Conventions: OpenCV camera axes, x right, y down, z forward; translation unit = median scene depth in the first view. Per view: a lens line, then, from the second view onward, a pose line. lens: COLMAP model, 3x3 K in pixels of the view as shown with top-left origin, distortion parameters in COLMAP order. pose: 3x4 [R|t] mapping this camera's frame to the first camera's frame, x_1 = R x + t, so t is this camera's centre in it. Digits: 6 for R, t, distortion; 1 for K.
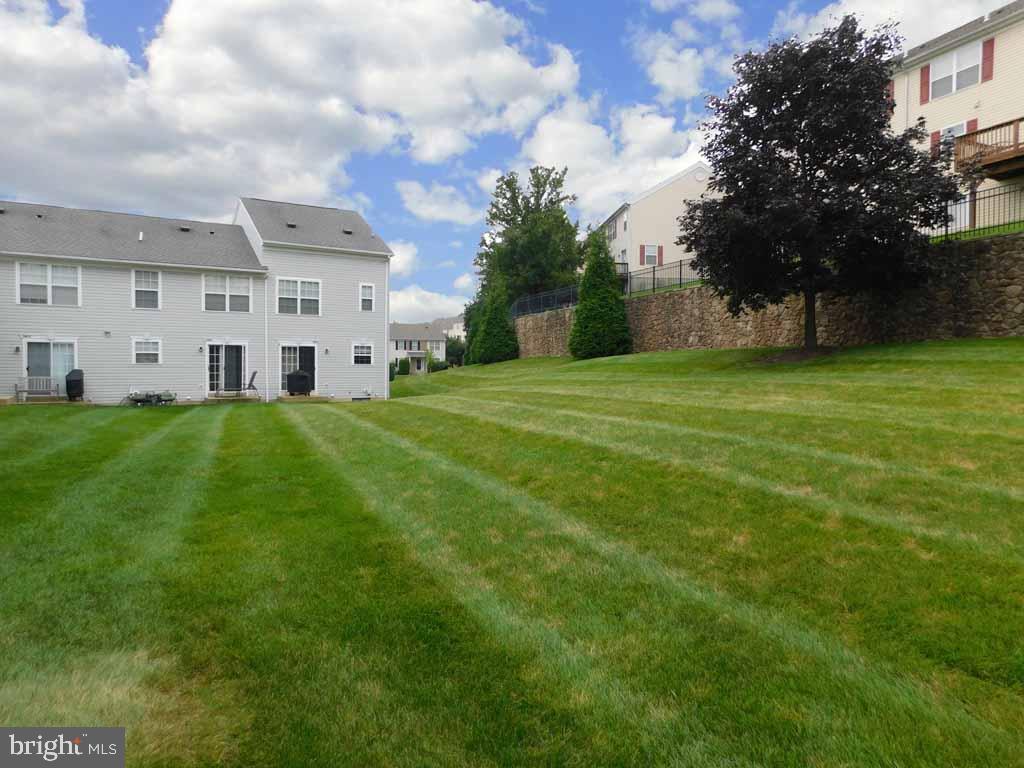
lens RADIAL K [[665.3, 0, 514.5], [0, 665.3, 395.0], [0, 0, 1]] dist [-0.075753, 0.055301]
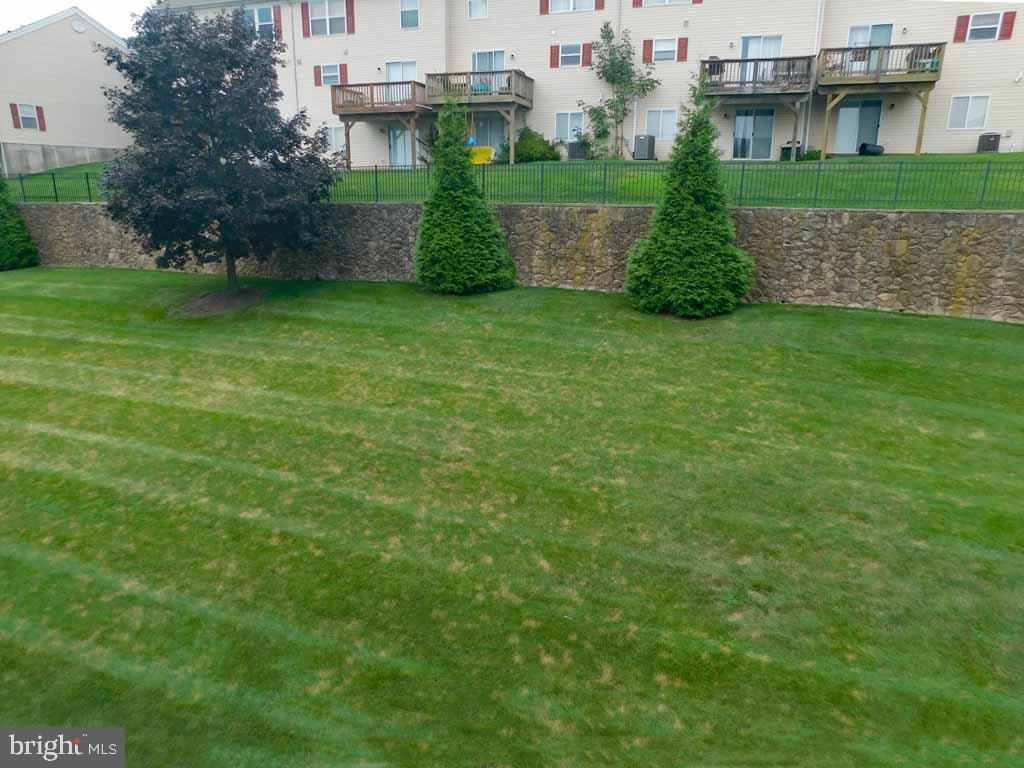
lens RADIAL K [[683.1, 0, 506.0], [0, 683.1, 389.4], [0, 0, 1]] dist [-0.069932, 0.065868]
pose [[0.690505, -0.191337, 0.697562, -0.113714], [0.014439, 0.967833, 0.251177, -0.227915], [-0.723183, -0.163367, 0.671057, -0.245192]]
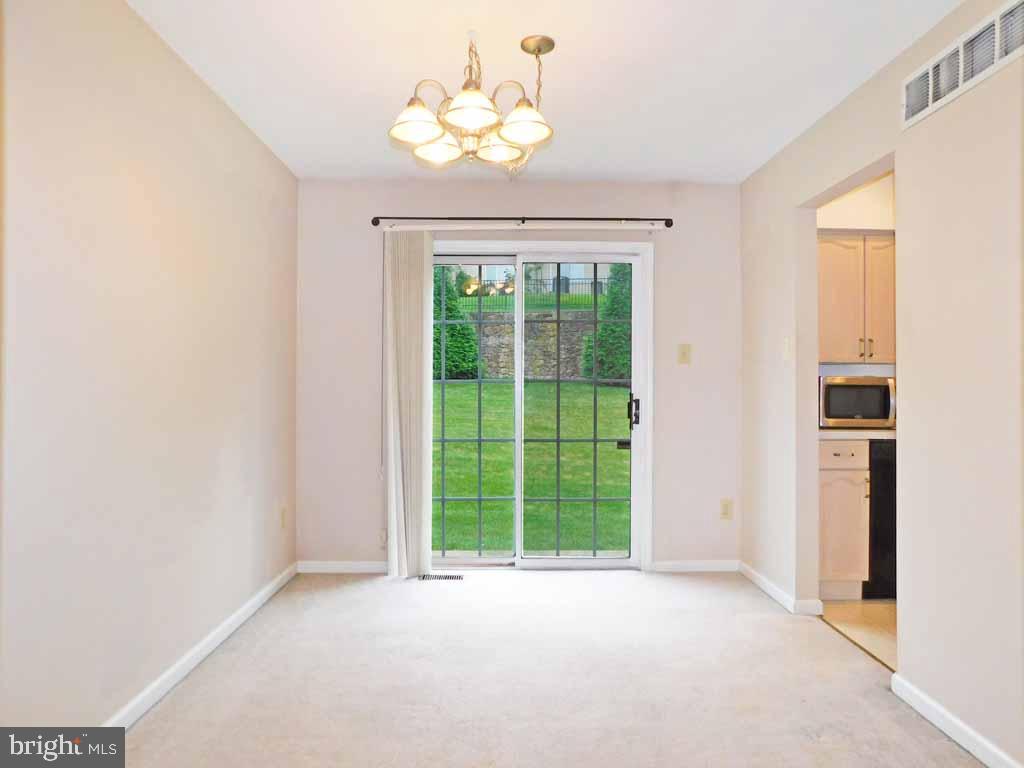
lens RADIAL K [[683.1, 0, 506.0], [0, 683.1, 389.4], [0, 0, 1]] dist [-0.069932, 0.065868]
pose [[0.526057, -0.003317, 0.850443, -0.487195], [0.030440, 0.999425, -0.014931, -0.024667], [-0.849904, 0.033742, 0.525856, -0.207953]]
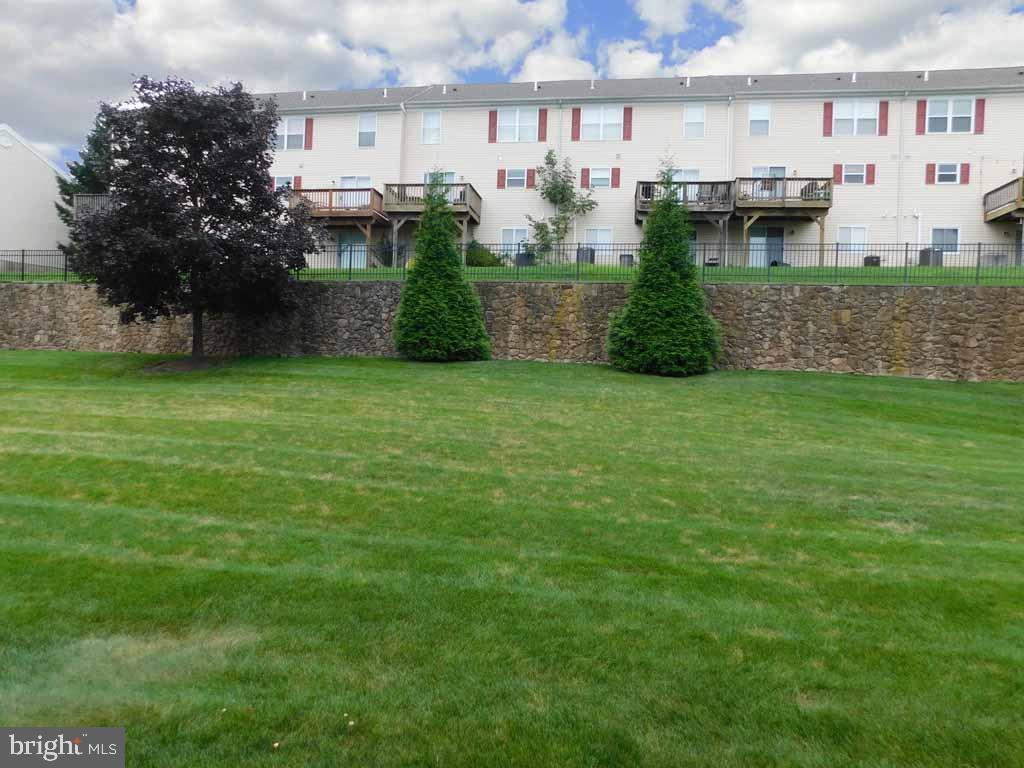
lens RADIAL K [[683.1, 0, 506.0], [0, 683.1, 389.4], [0, 0, 1]] dist [-0.069932, 0.065868]
pose [[0.556794, -0.006173, 0.830628, -0.242808], [0.004235, 0.999980, 0.004593, -0.024489], [-0.830640, 0.000960, 0.556809, -0.095465]]
